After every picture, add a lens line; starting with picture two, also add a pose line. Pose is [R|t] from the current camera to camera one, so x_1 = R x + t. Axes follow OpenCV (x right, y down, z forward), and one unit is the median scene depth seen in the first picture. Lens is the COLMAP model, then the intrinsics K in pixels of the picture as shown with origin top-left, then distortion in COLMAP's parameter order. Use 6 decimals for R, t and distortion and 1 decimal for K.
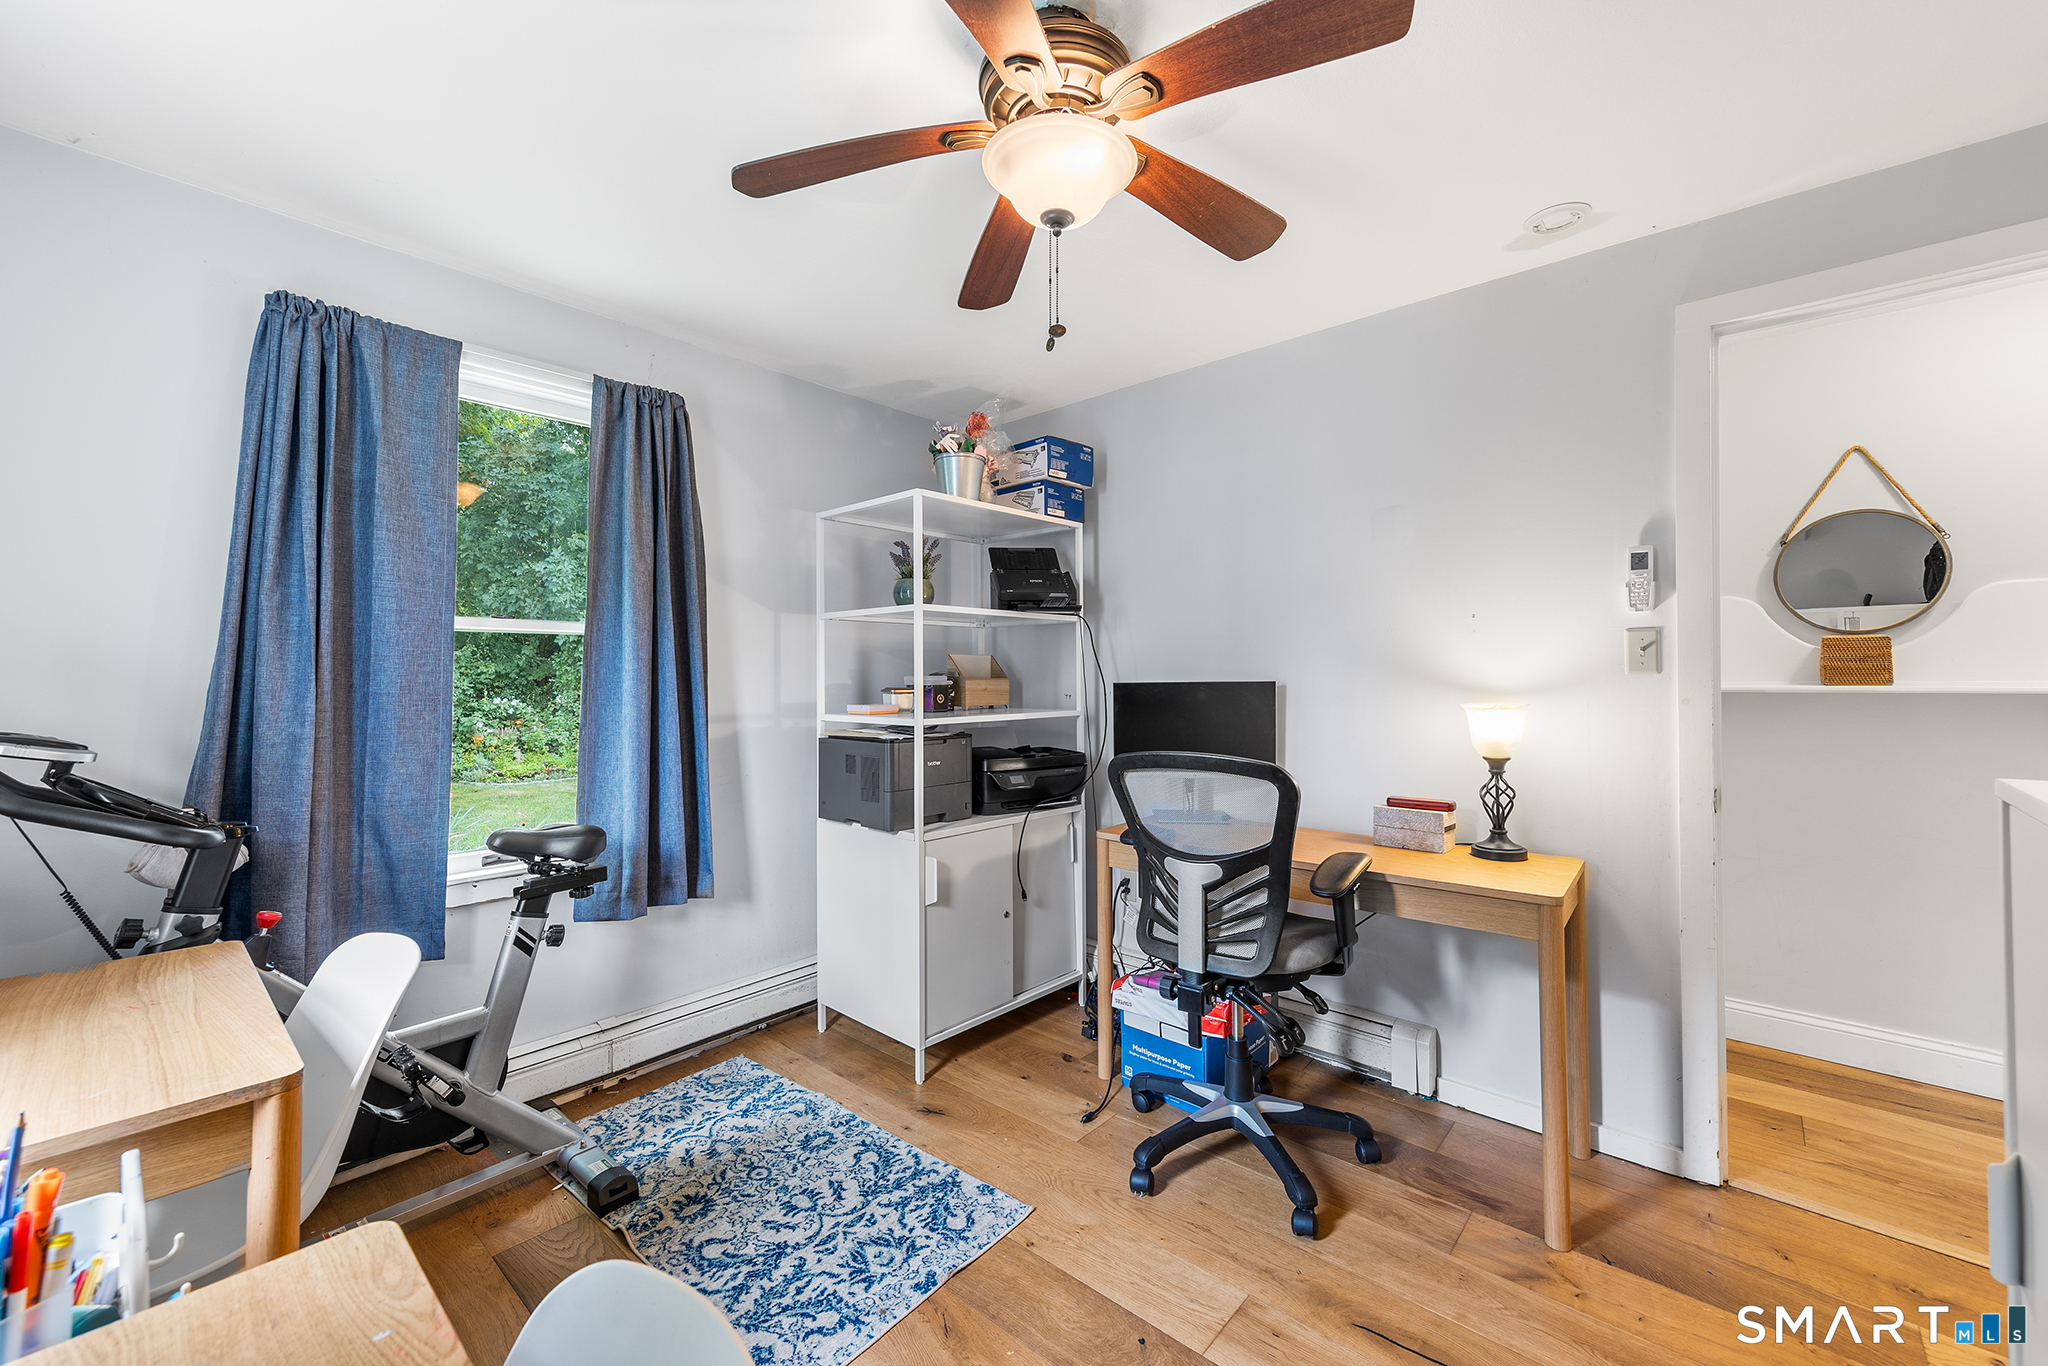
lens RADIAL K [[800.5, 0, 1022.2], [0, 800.5, 668.7], [0, 0, 1]] dist [0.003160, -0.000228]
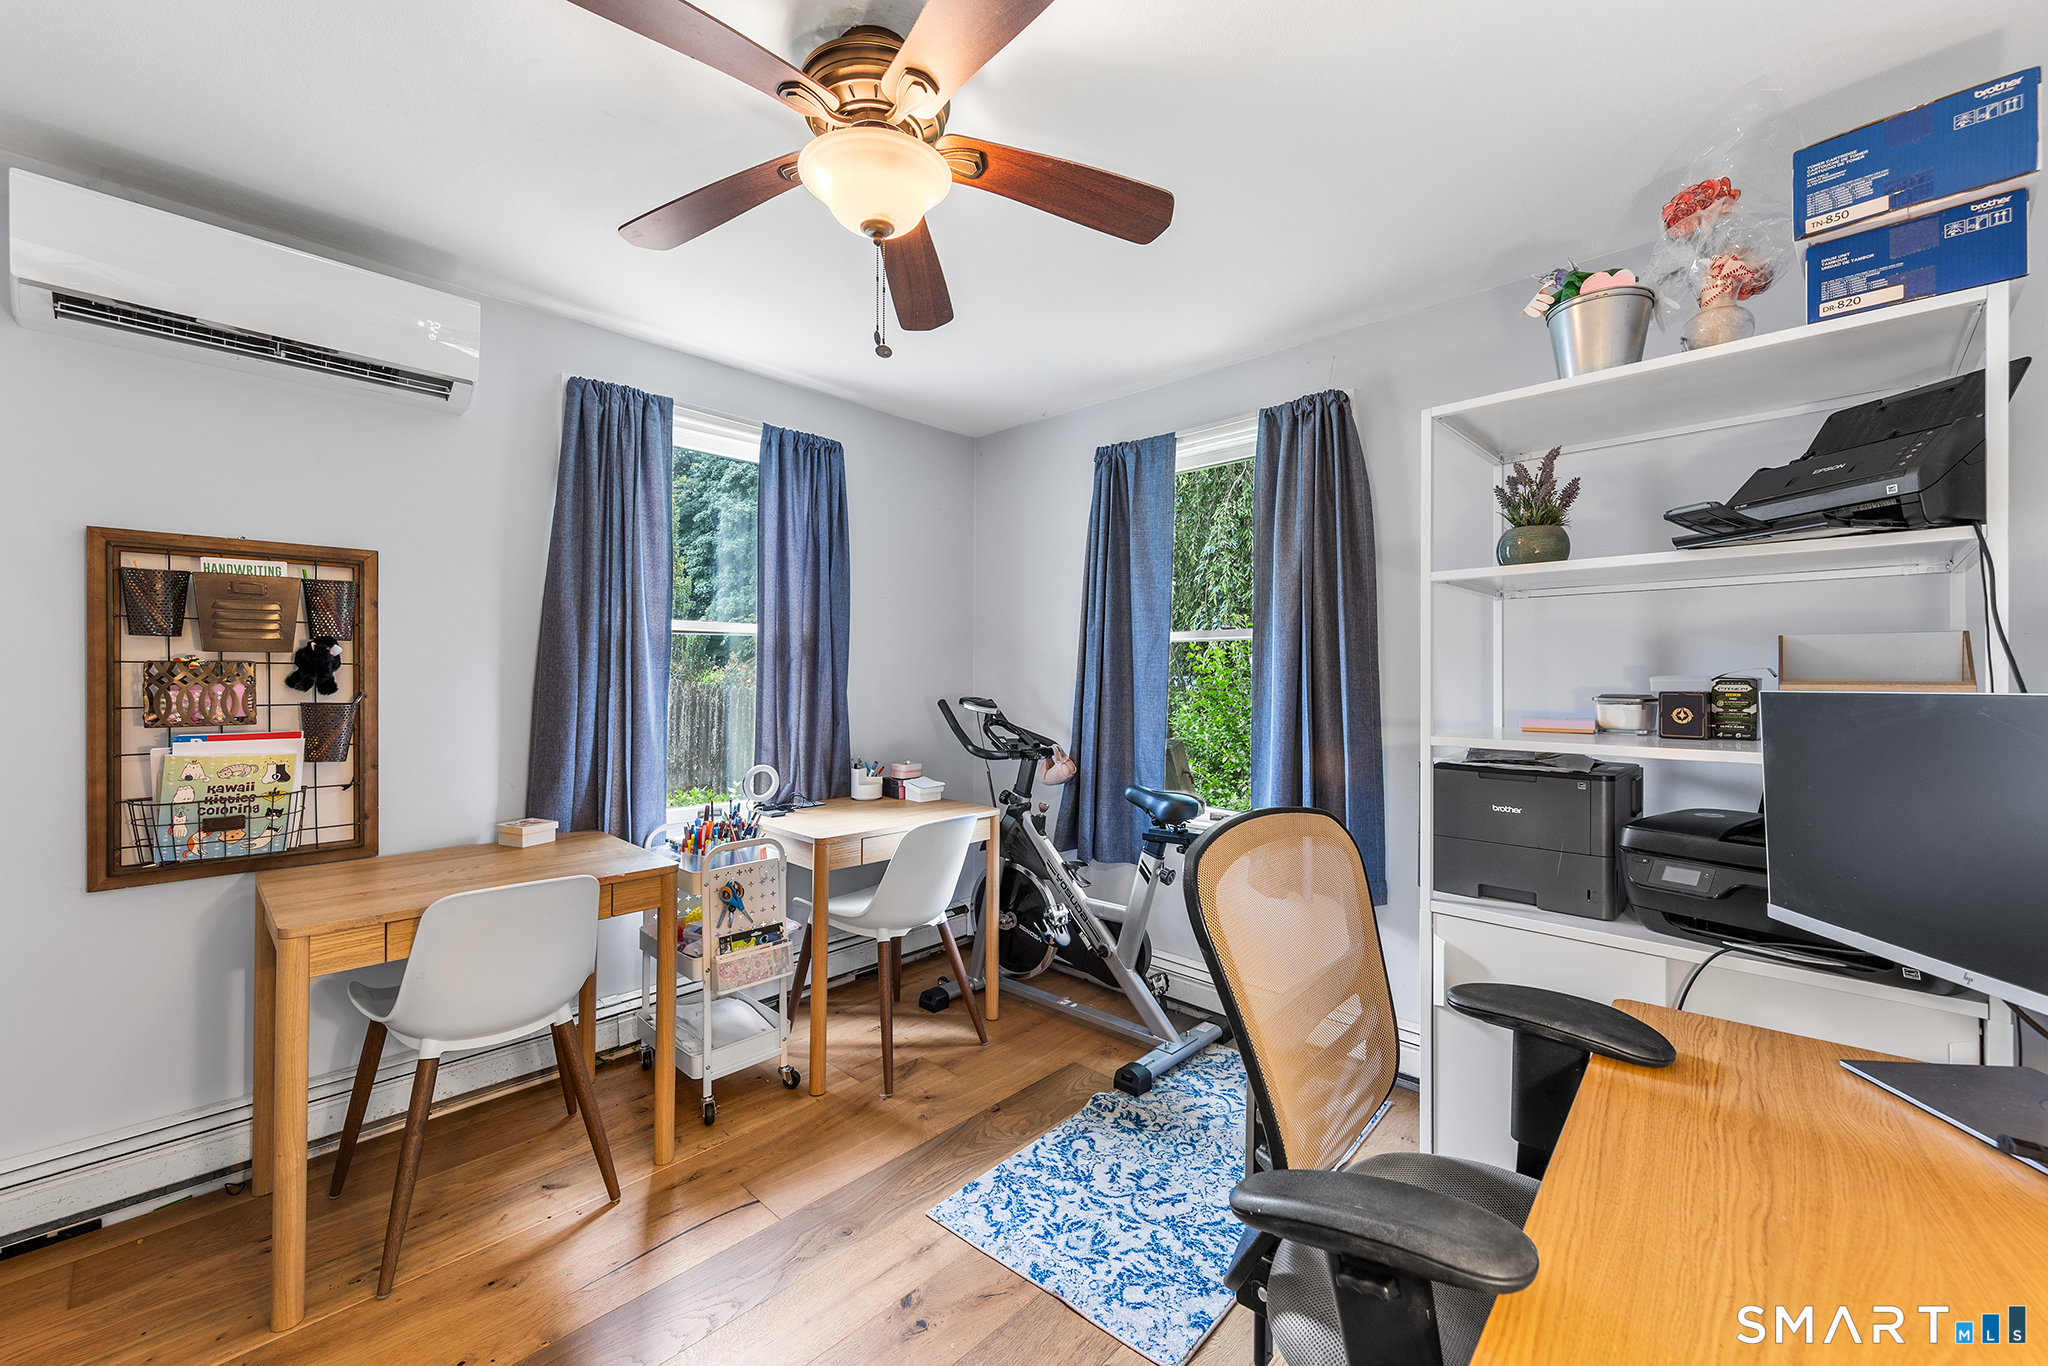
lens RADIAL K [[800.5, 0, 1021.9], [0, 800.5, 677.2], [0, 0, 1]] dist [0.003160, -0.000228]
pose [[-0.017265, 0.003355, -0.999845, 0.763036], [0.007942, 0.999963, 0.003218, 0.007588], [0.999819, -0.007885, -0.017291, 0.855300]]
